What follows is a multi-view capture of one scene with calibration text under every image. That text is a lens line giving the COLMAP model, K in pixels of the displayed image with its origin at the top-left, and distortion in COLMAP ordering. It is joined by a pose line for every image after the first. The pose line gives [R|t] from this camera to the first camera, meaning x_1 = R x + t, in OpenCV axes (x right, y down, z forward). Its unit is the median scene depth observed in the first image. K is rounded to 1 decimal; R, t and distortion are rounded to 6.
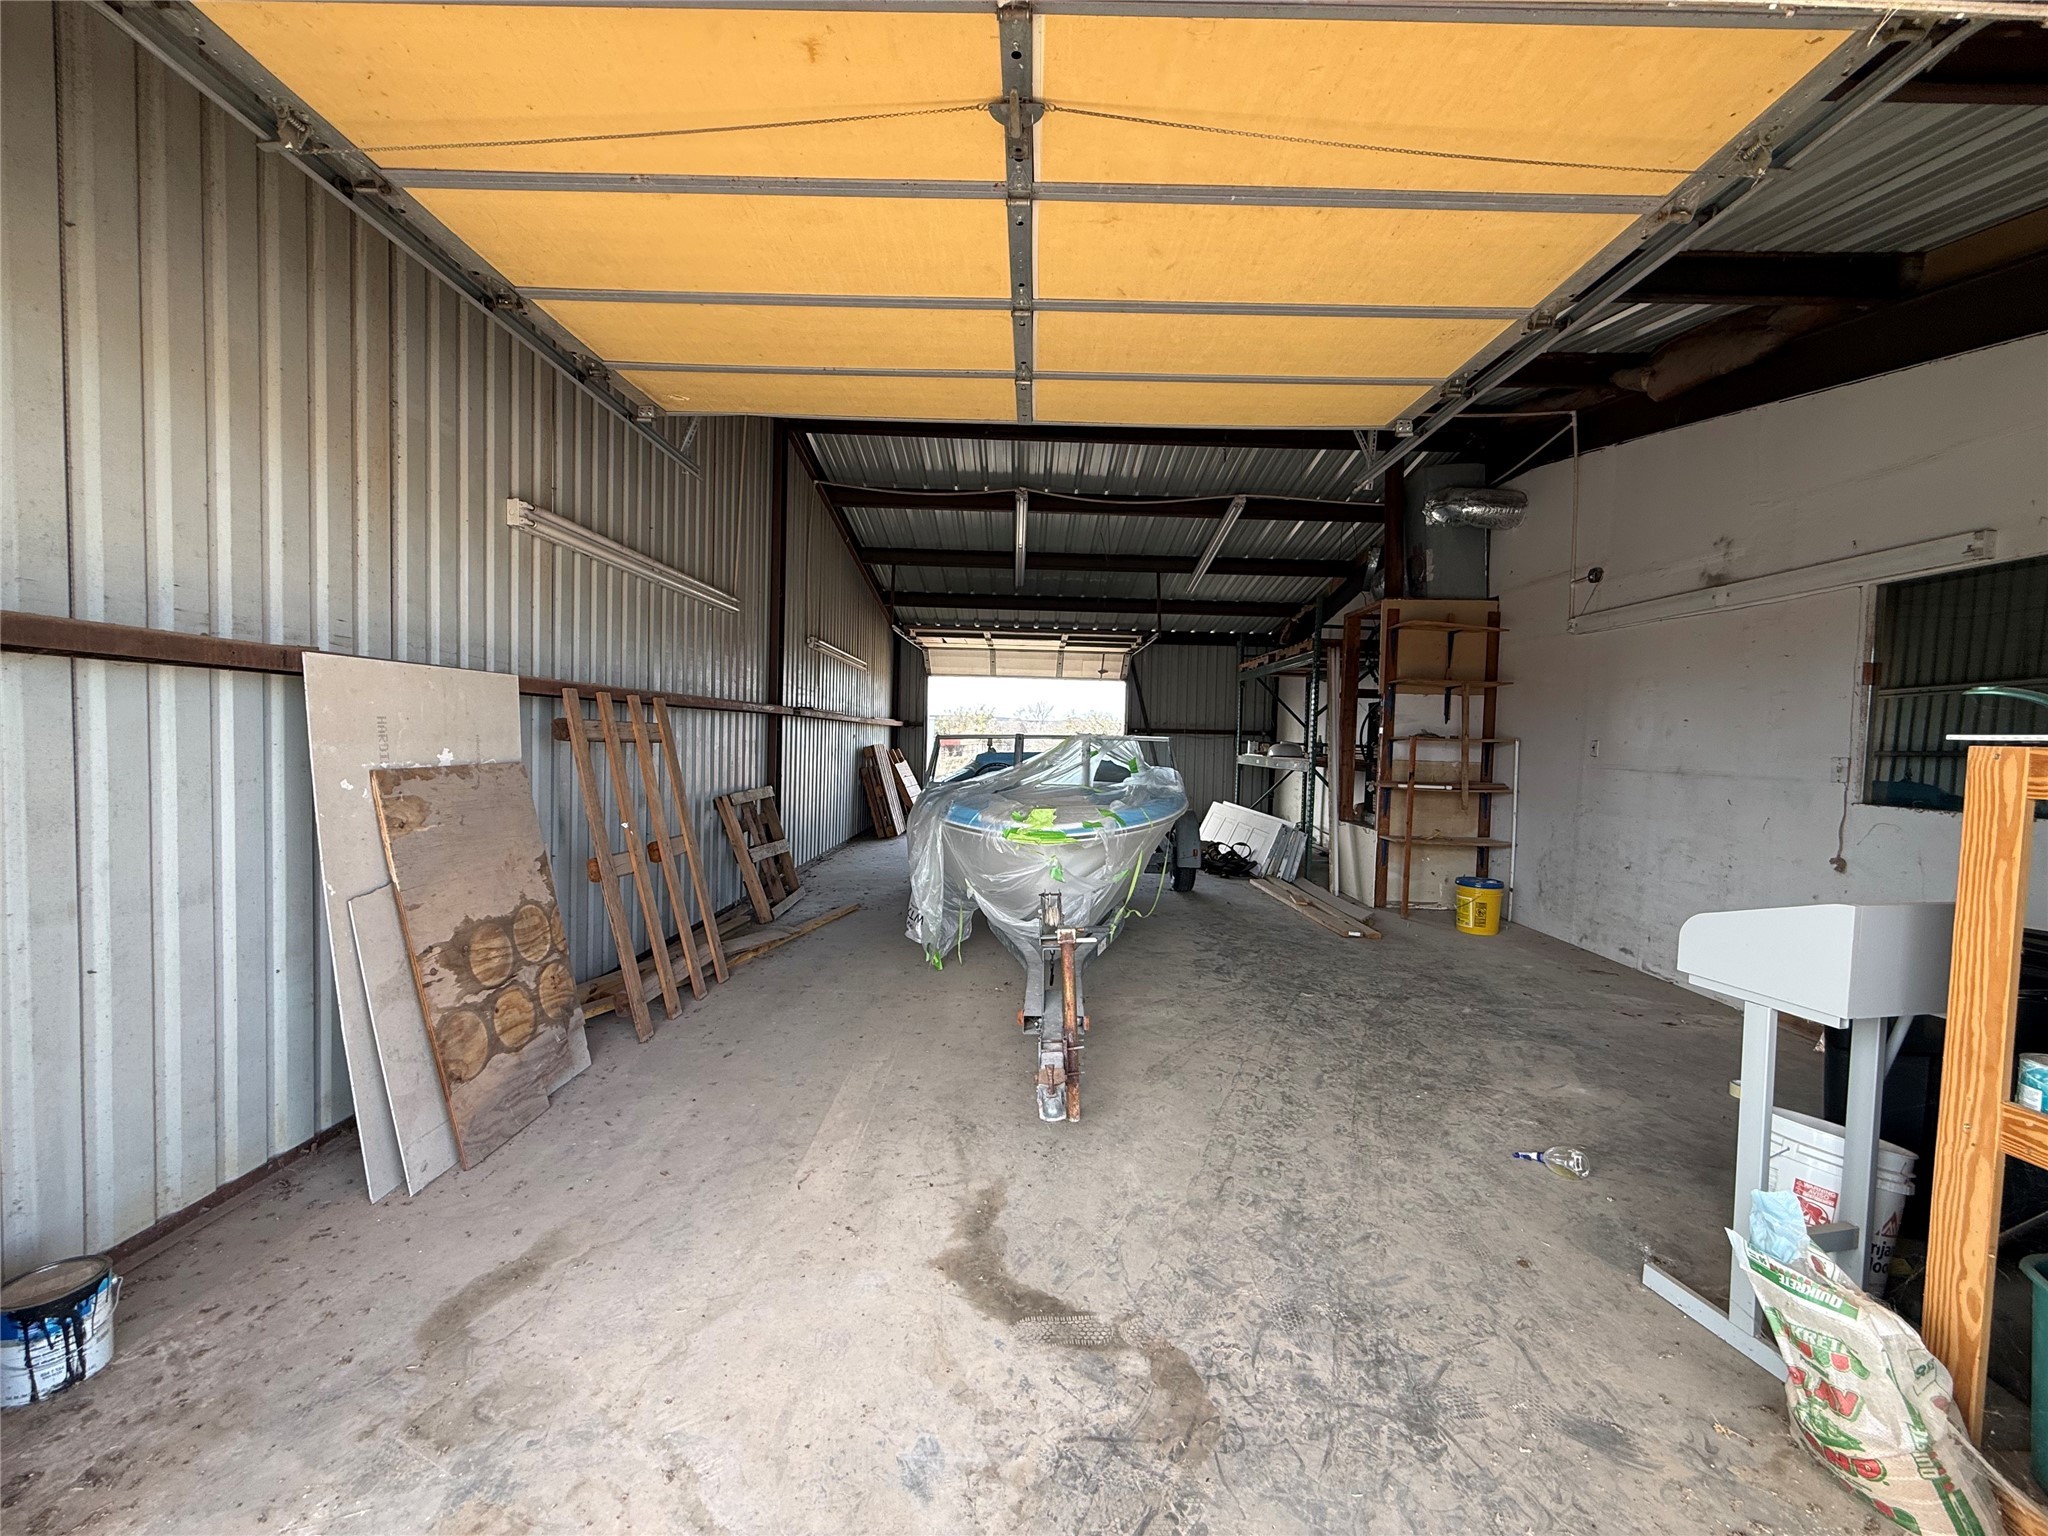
lens RADIAL K [[815.2, 0, 1026.1], [0, 815.2, 772.8], [0, 0, 1]] dist [-0.001395, -0.000379]
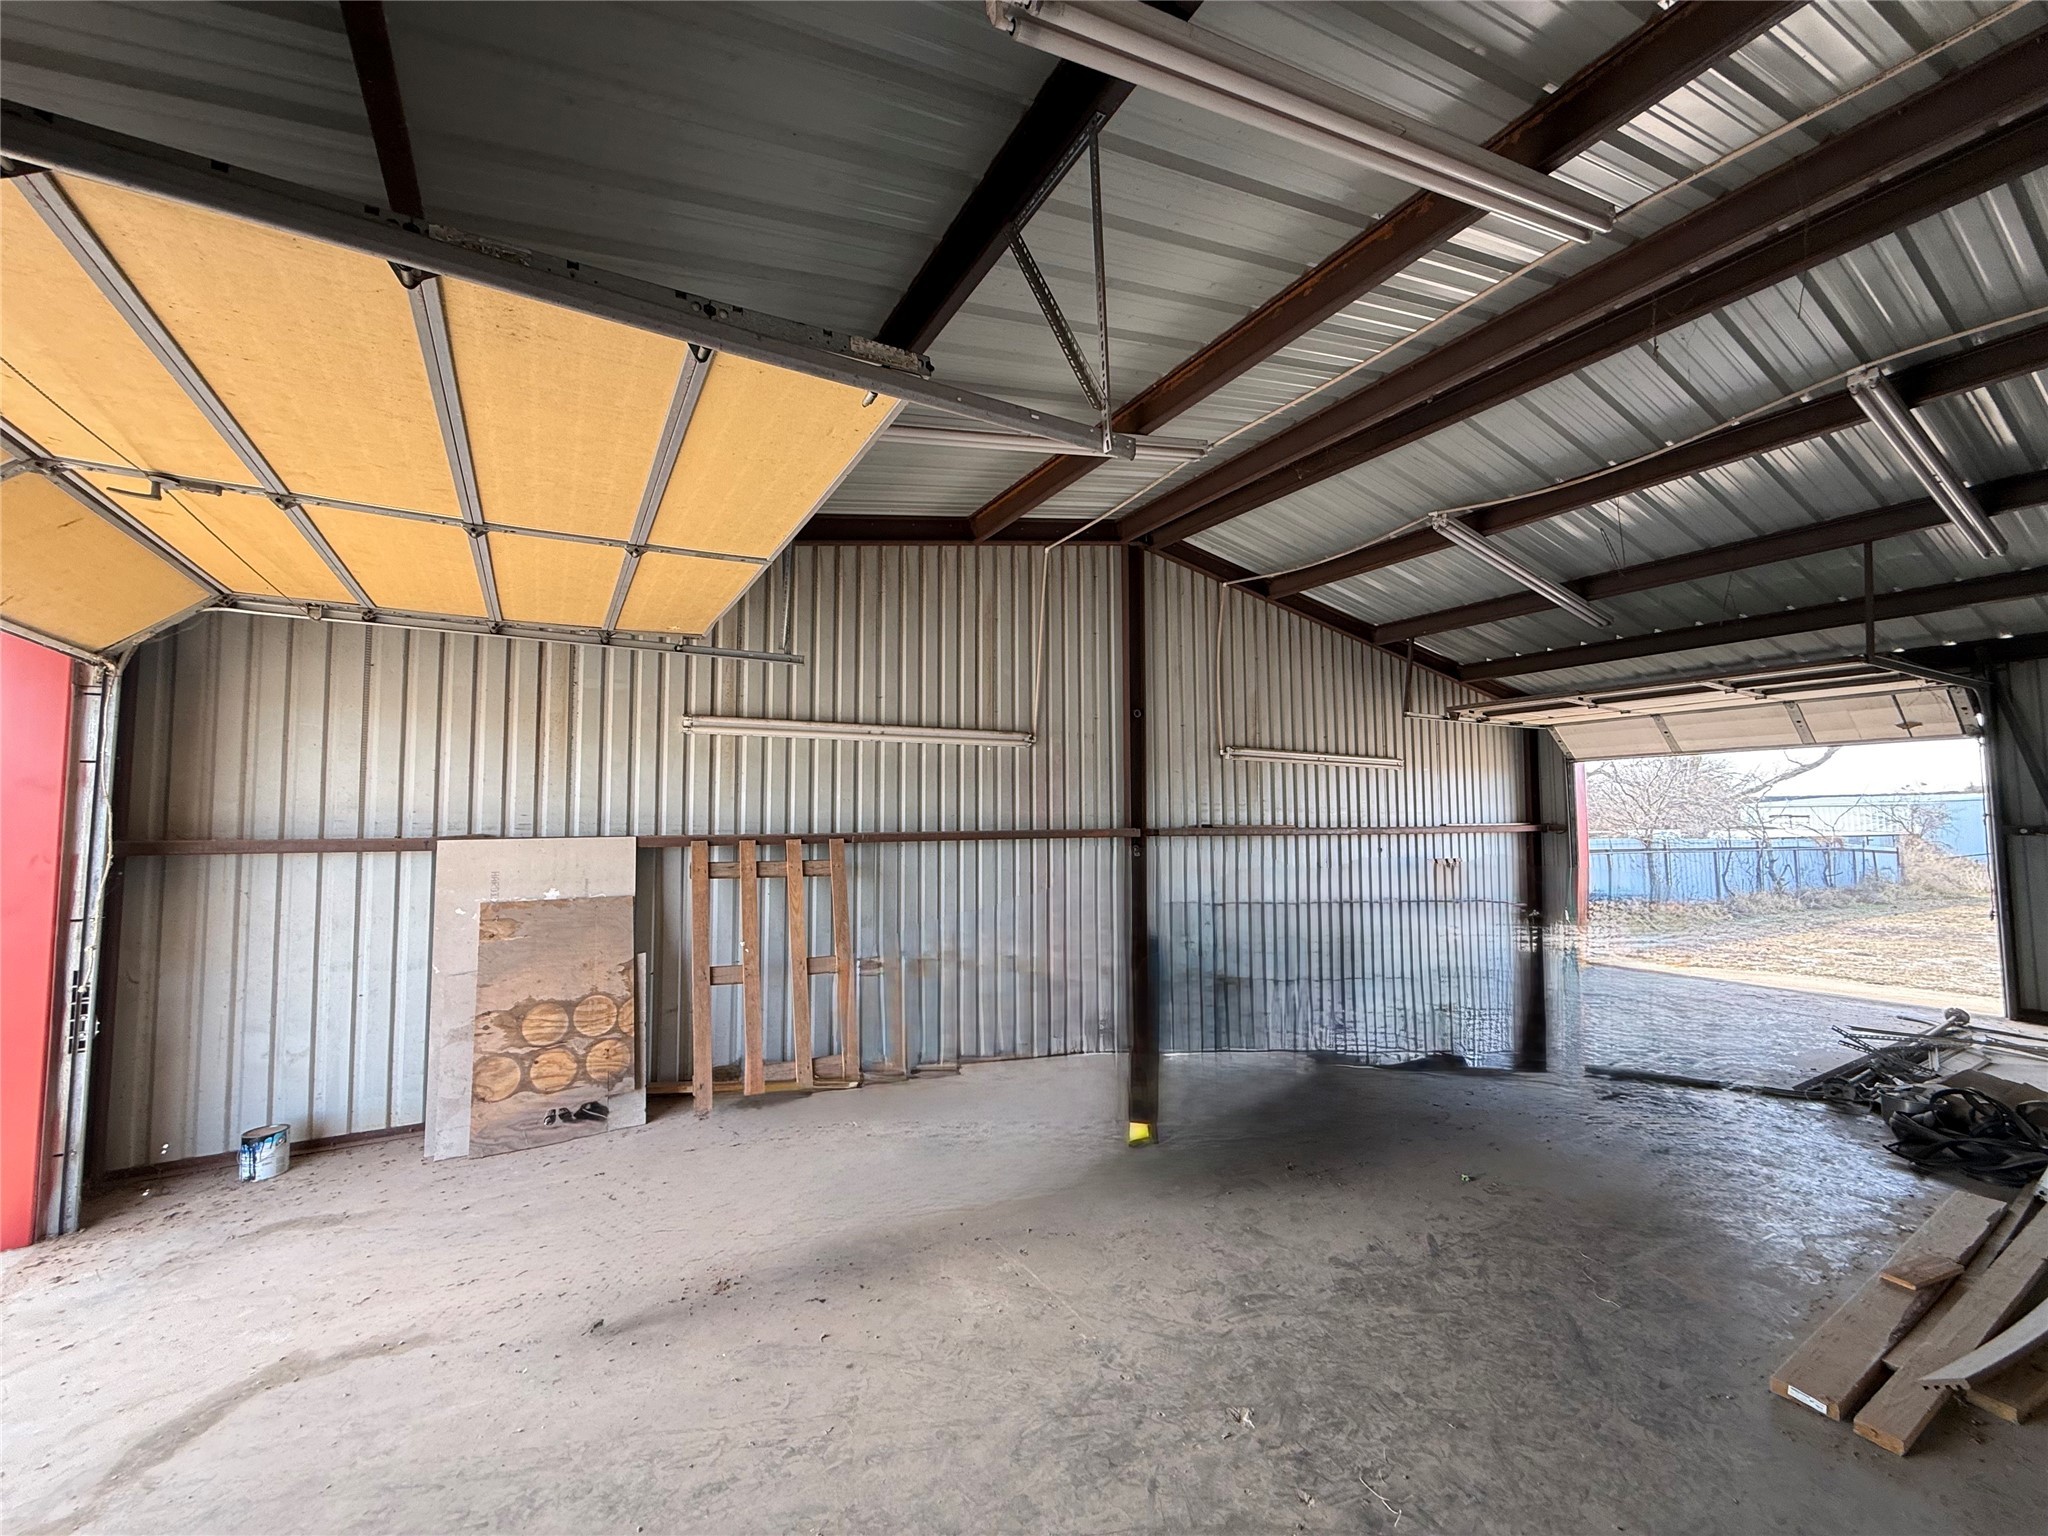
lens RADIAL K [[815.2, 0, 1026.1], [0, 815.2, 772.8], [0, 0, 1]] dist [-0.001395, -0.000379]
pose [[0.513893, -0.084119, -0.853720, 1.147009], [-0.018072, 0.993898, -0.108810, -0.097197], [0.857664, 0.071345, 0.509237, 0.944152]]
